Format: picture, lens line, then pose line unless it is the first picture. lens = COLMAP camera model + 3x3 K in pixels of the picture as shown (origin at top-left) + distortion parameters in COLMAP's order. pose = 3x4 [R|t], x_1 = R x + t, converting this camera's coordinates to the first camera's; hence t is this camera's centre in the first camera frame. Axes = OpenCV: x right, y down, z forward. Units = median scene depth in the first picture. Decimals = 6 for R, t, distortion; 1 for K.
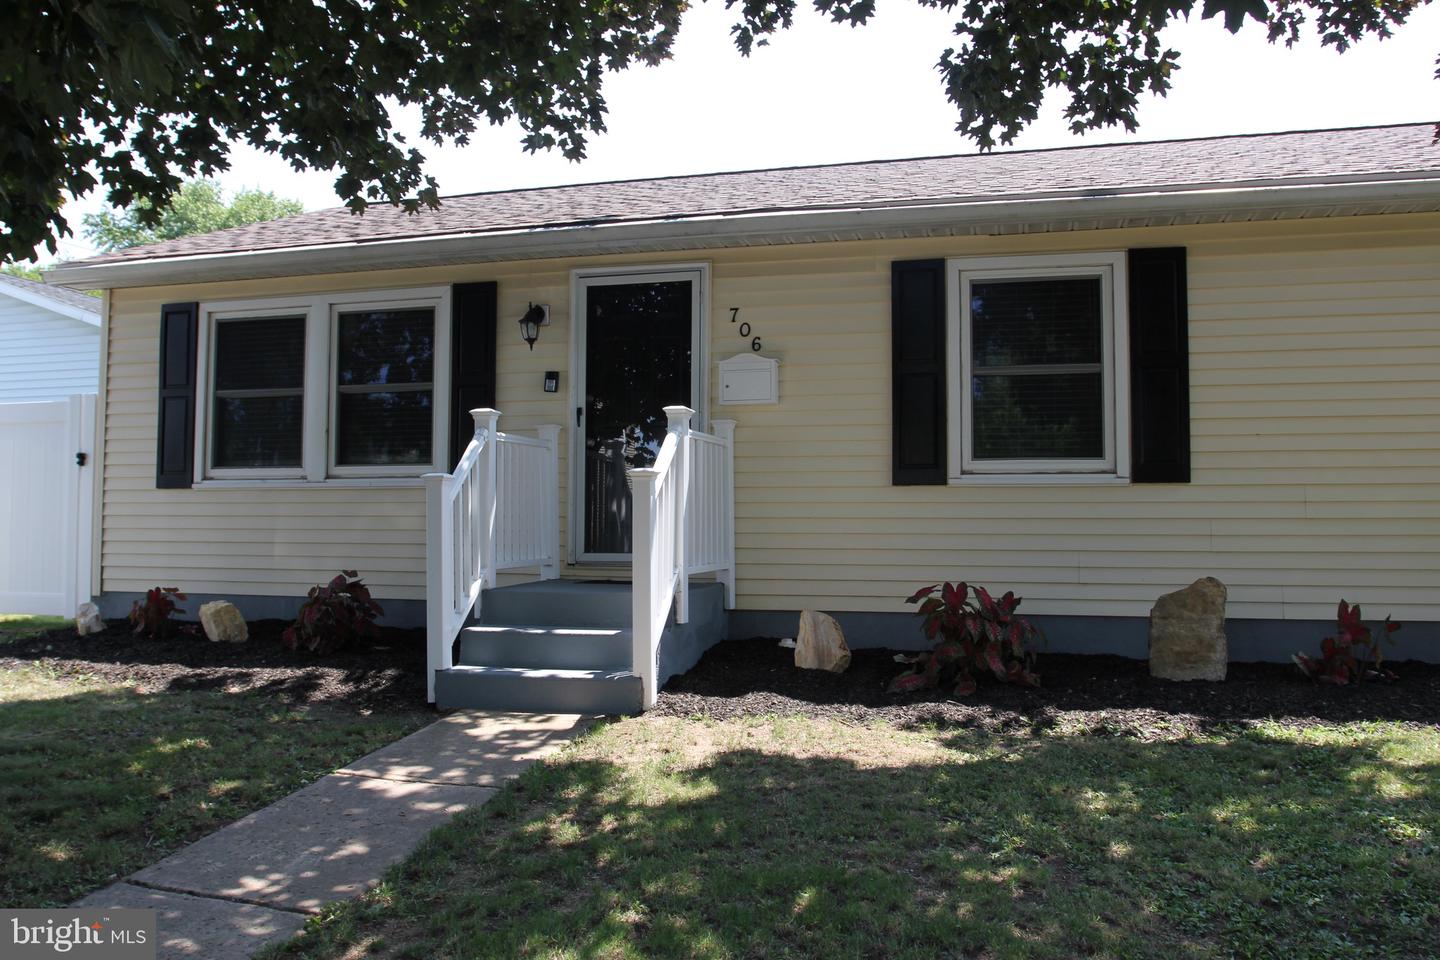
lens RADIAL K [[1148.1, 0, 693.1], [0, 1148.1, 478.0], [0, 0, 1]] dist [-0.078769, 0.012804]
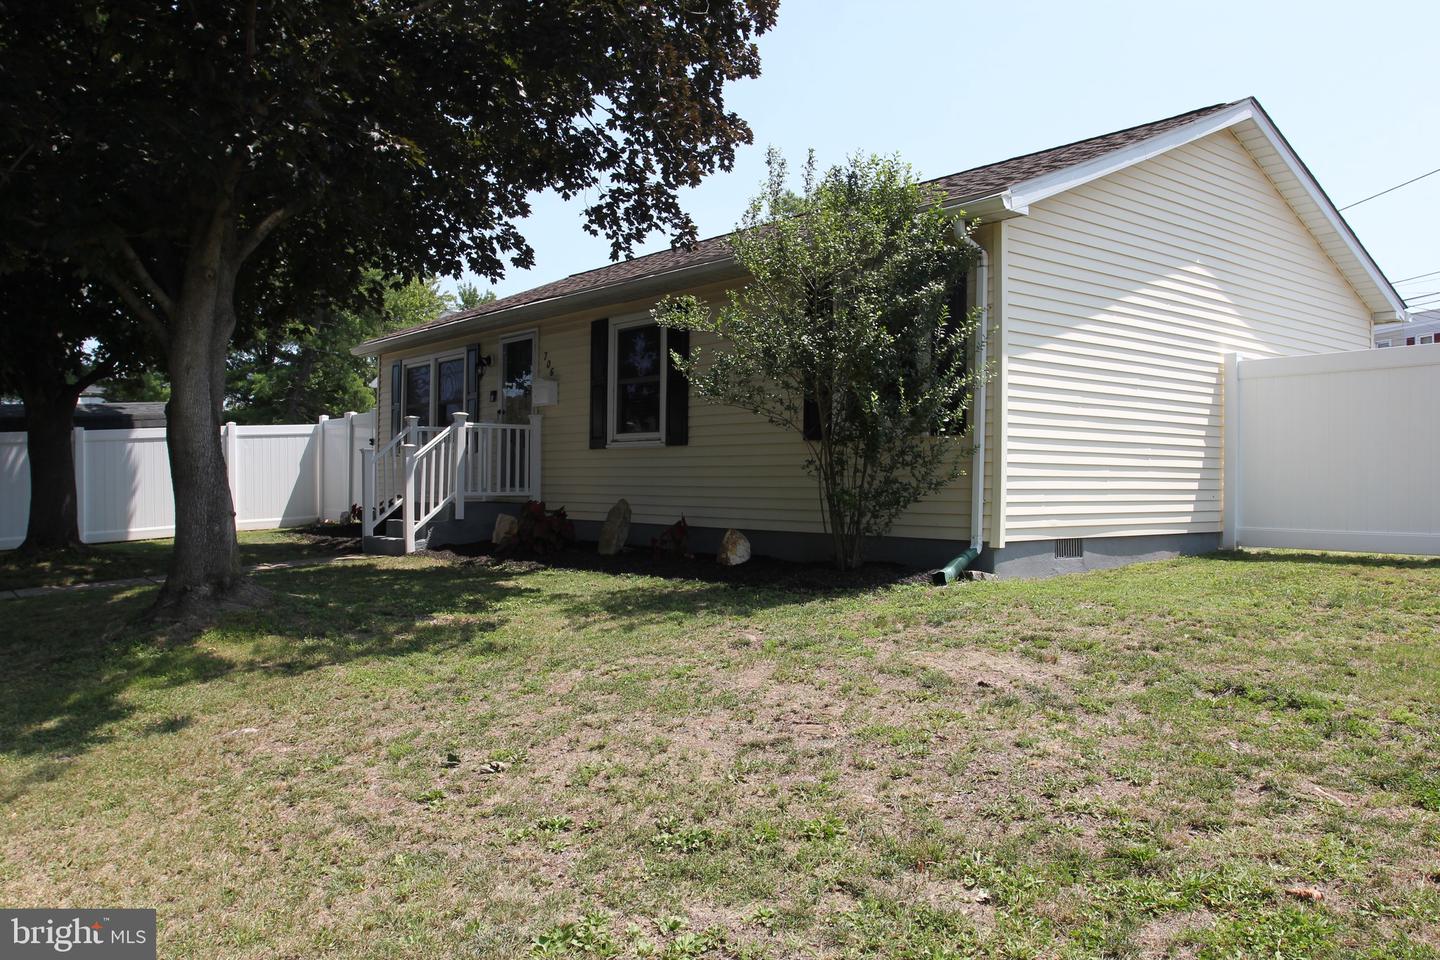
lens RADIAL K [[1148.1, 0, 718.0], [0, 1148.1, 478.8], [0, 0, 1]] dist [-0.078769, 0.012804]
pose [[0.820198, -0.008754, -0.572013, 1.562908], [0.039424, 0.998371, 0.041251, -0.015828], [0.570720, -0.056385, 0.819207, -0.409418]]
